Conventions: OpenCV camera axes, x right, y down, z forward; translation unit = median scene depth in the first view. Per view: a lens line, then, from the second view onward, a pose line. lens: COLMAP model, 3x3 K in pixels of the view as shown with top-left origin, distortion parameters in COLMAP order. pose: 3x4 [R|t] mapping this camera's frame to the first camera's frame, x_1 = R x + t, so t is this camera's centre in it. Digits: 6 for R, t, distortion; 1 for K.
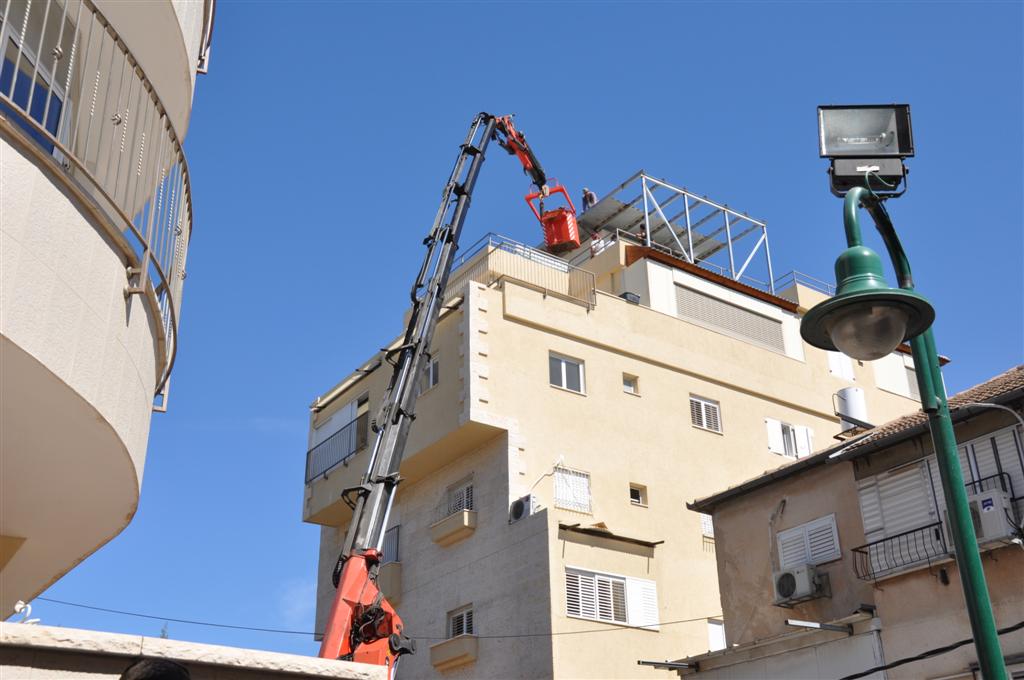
lens RADIAL K [[1177.4, 0, 501.1], [0, 1177.4, 337.6], [0, 0, 1]] dist [0.028421, 0.020854]
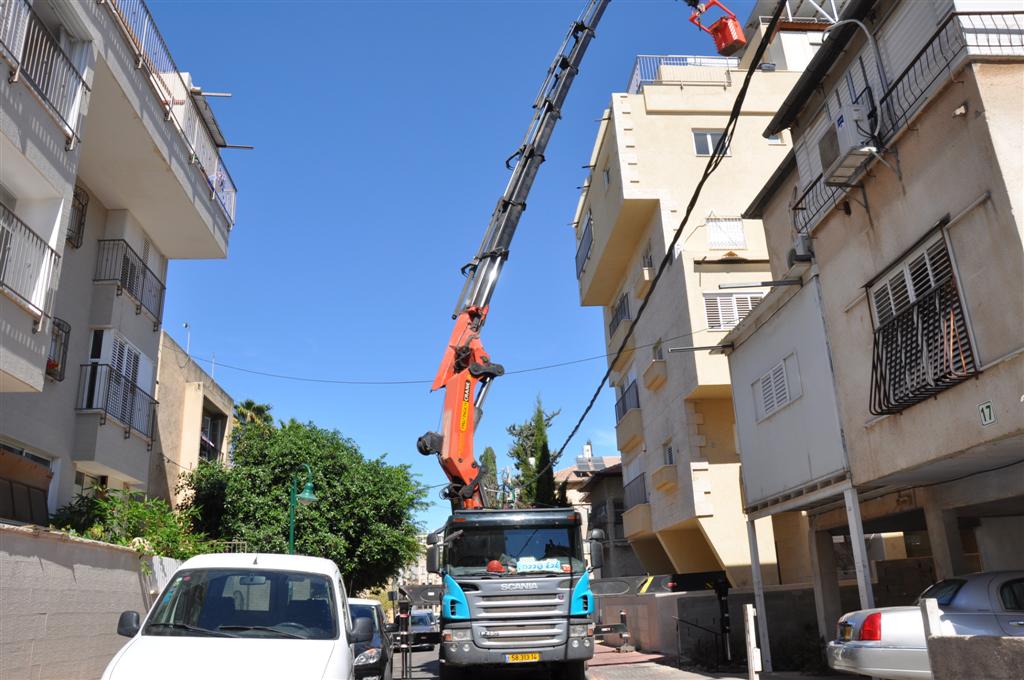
lens RADIAL K [[809.8, 0, 504.8], [0, 809.8, 340.4], [0, 0, 1]] dist [-0.151867, 0.104855]
pose [[0.851241, -0.186336, -0.490579, 0.260224], [0.263120, 0.960388, 0.091778, 0.103157], [0.454044, -0.207206, 0.866550, 0.160155]]
